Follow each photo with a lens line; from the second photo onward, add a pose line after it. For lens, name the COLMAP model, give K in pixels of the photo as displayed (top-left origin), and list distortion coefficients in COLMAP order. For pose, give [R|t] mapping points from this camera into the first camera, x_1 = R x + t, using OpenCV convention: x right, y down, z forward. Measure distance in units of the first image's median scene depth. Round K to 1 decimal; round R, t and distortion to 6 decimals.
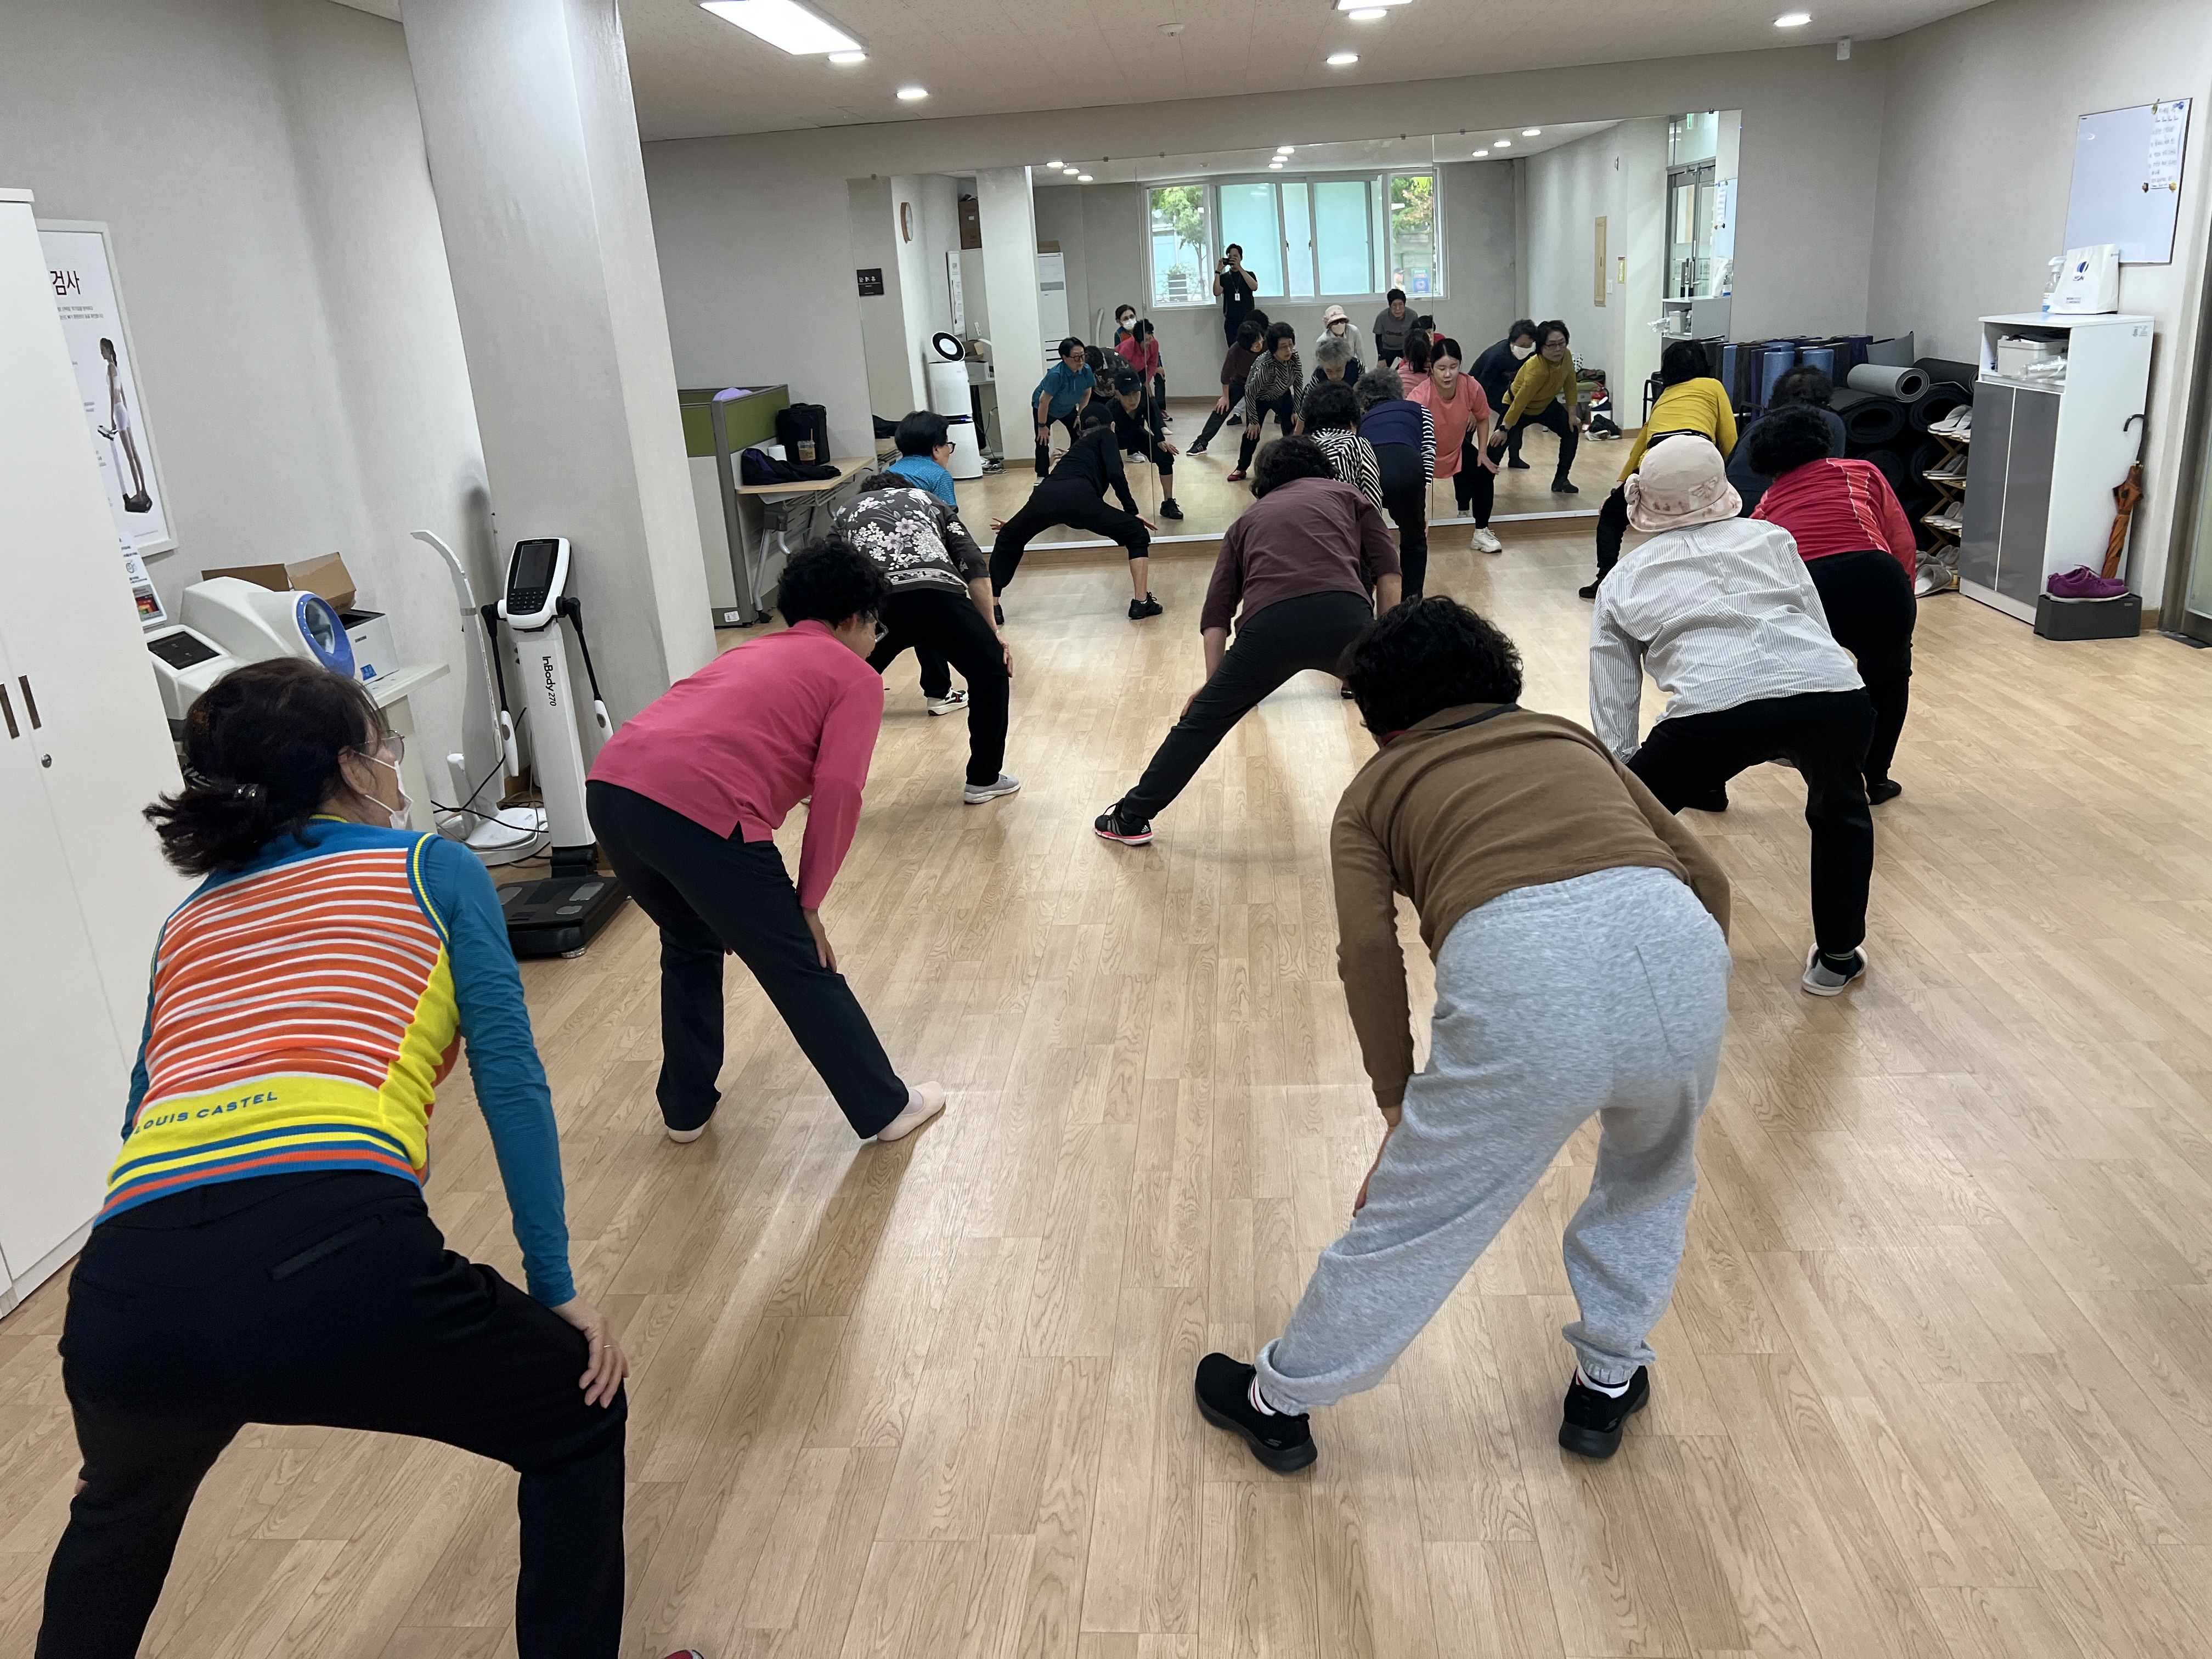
lens RADIAL K [[1643.0, 0, 1101.9], [0, 1643.0, 846.5], [0, 0, 1]] dist [0.053221, -0.058247]
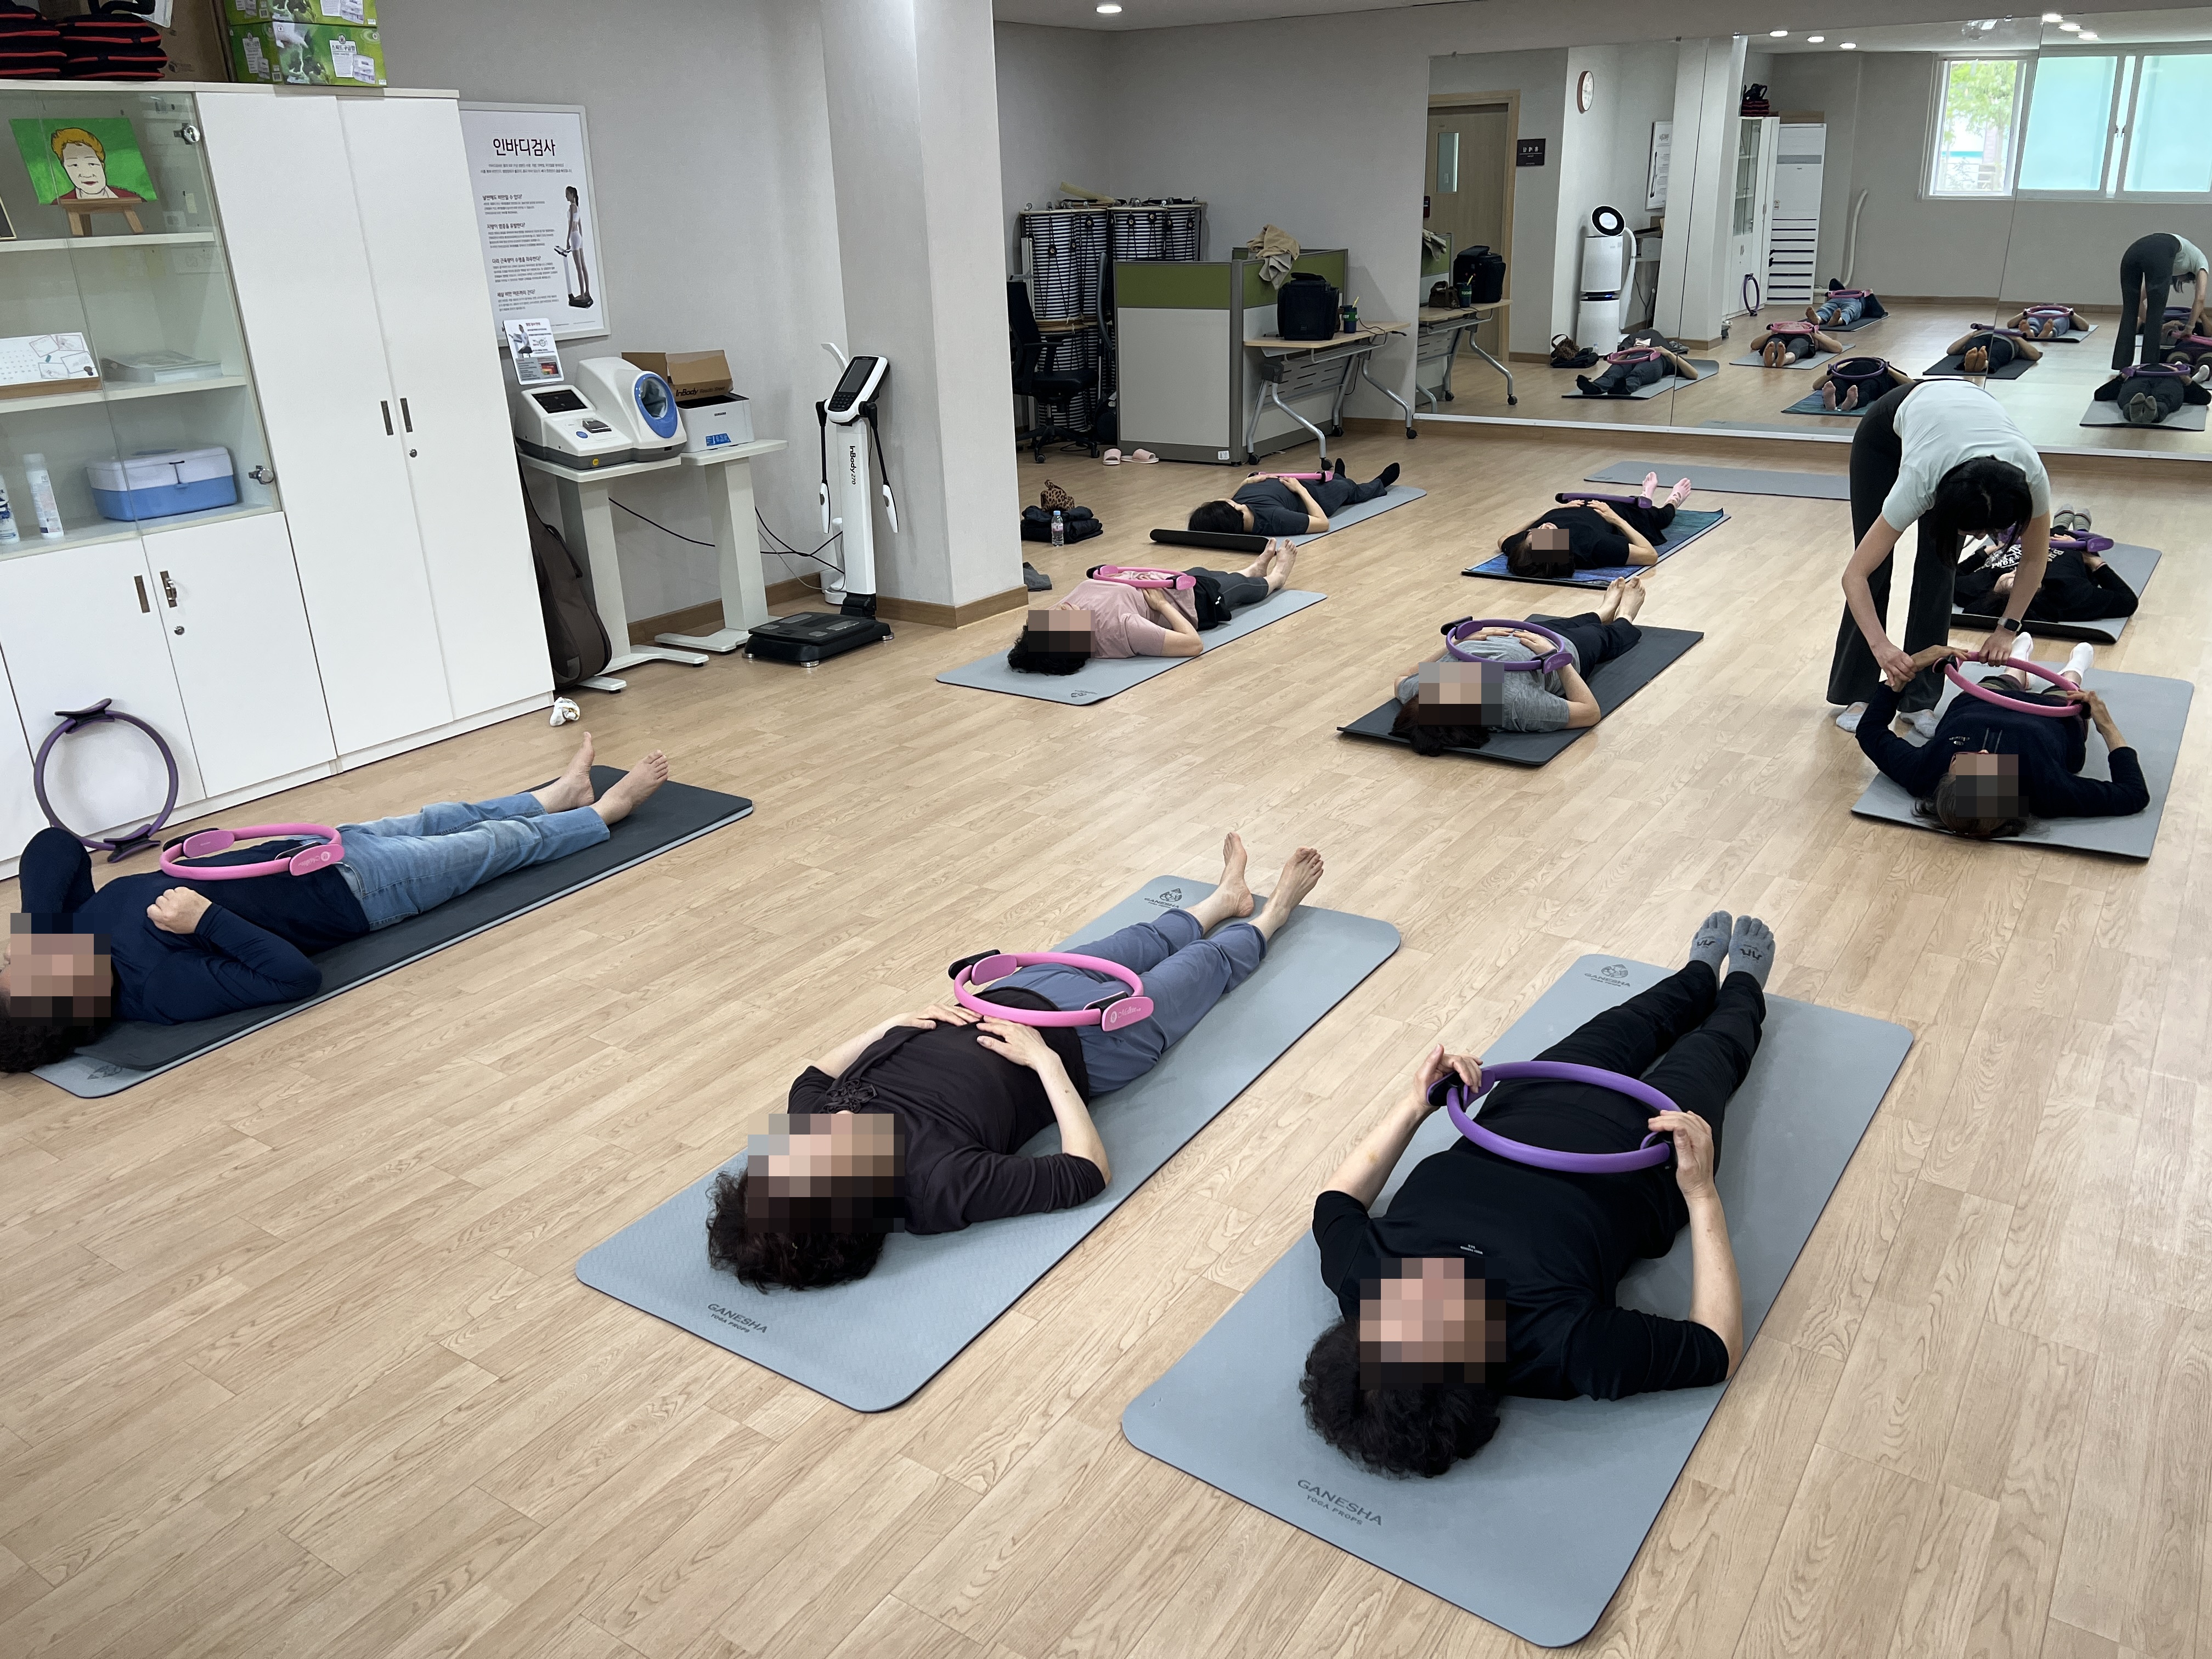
lens RADIAL K [[1643.0, 0, 1111.5], [0, 1643.0, 832.4], [0, 0, 1]] dist [0.053221, -0.058247]
pose [[0.874179, 0.219916, -0.432953, 0.503412], [-0.189202, 0.975367, 0.113412, -0.001589], [0.447229, -0.017227, 0.894254, -0.101961]]
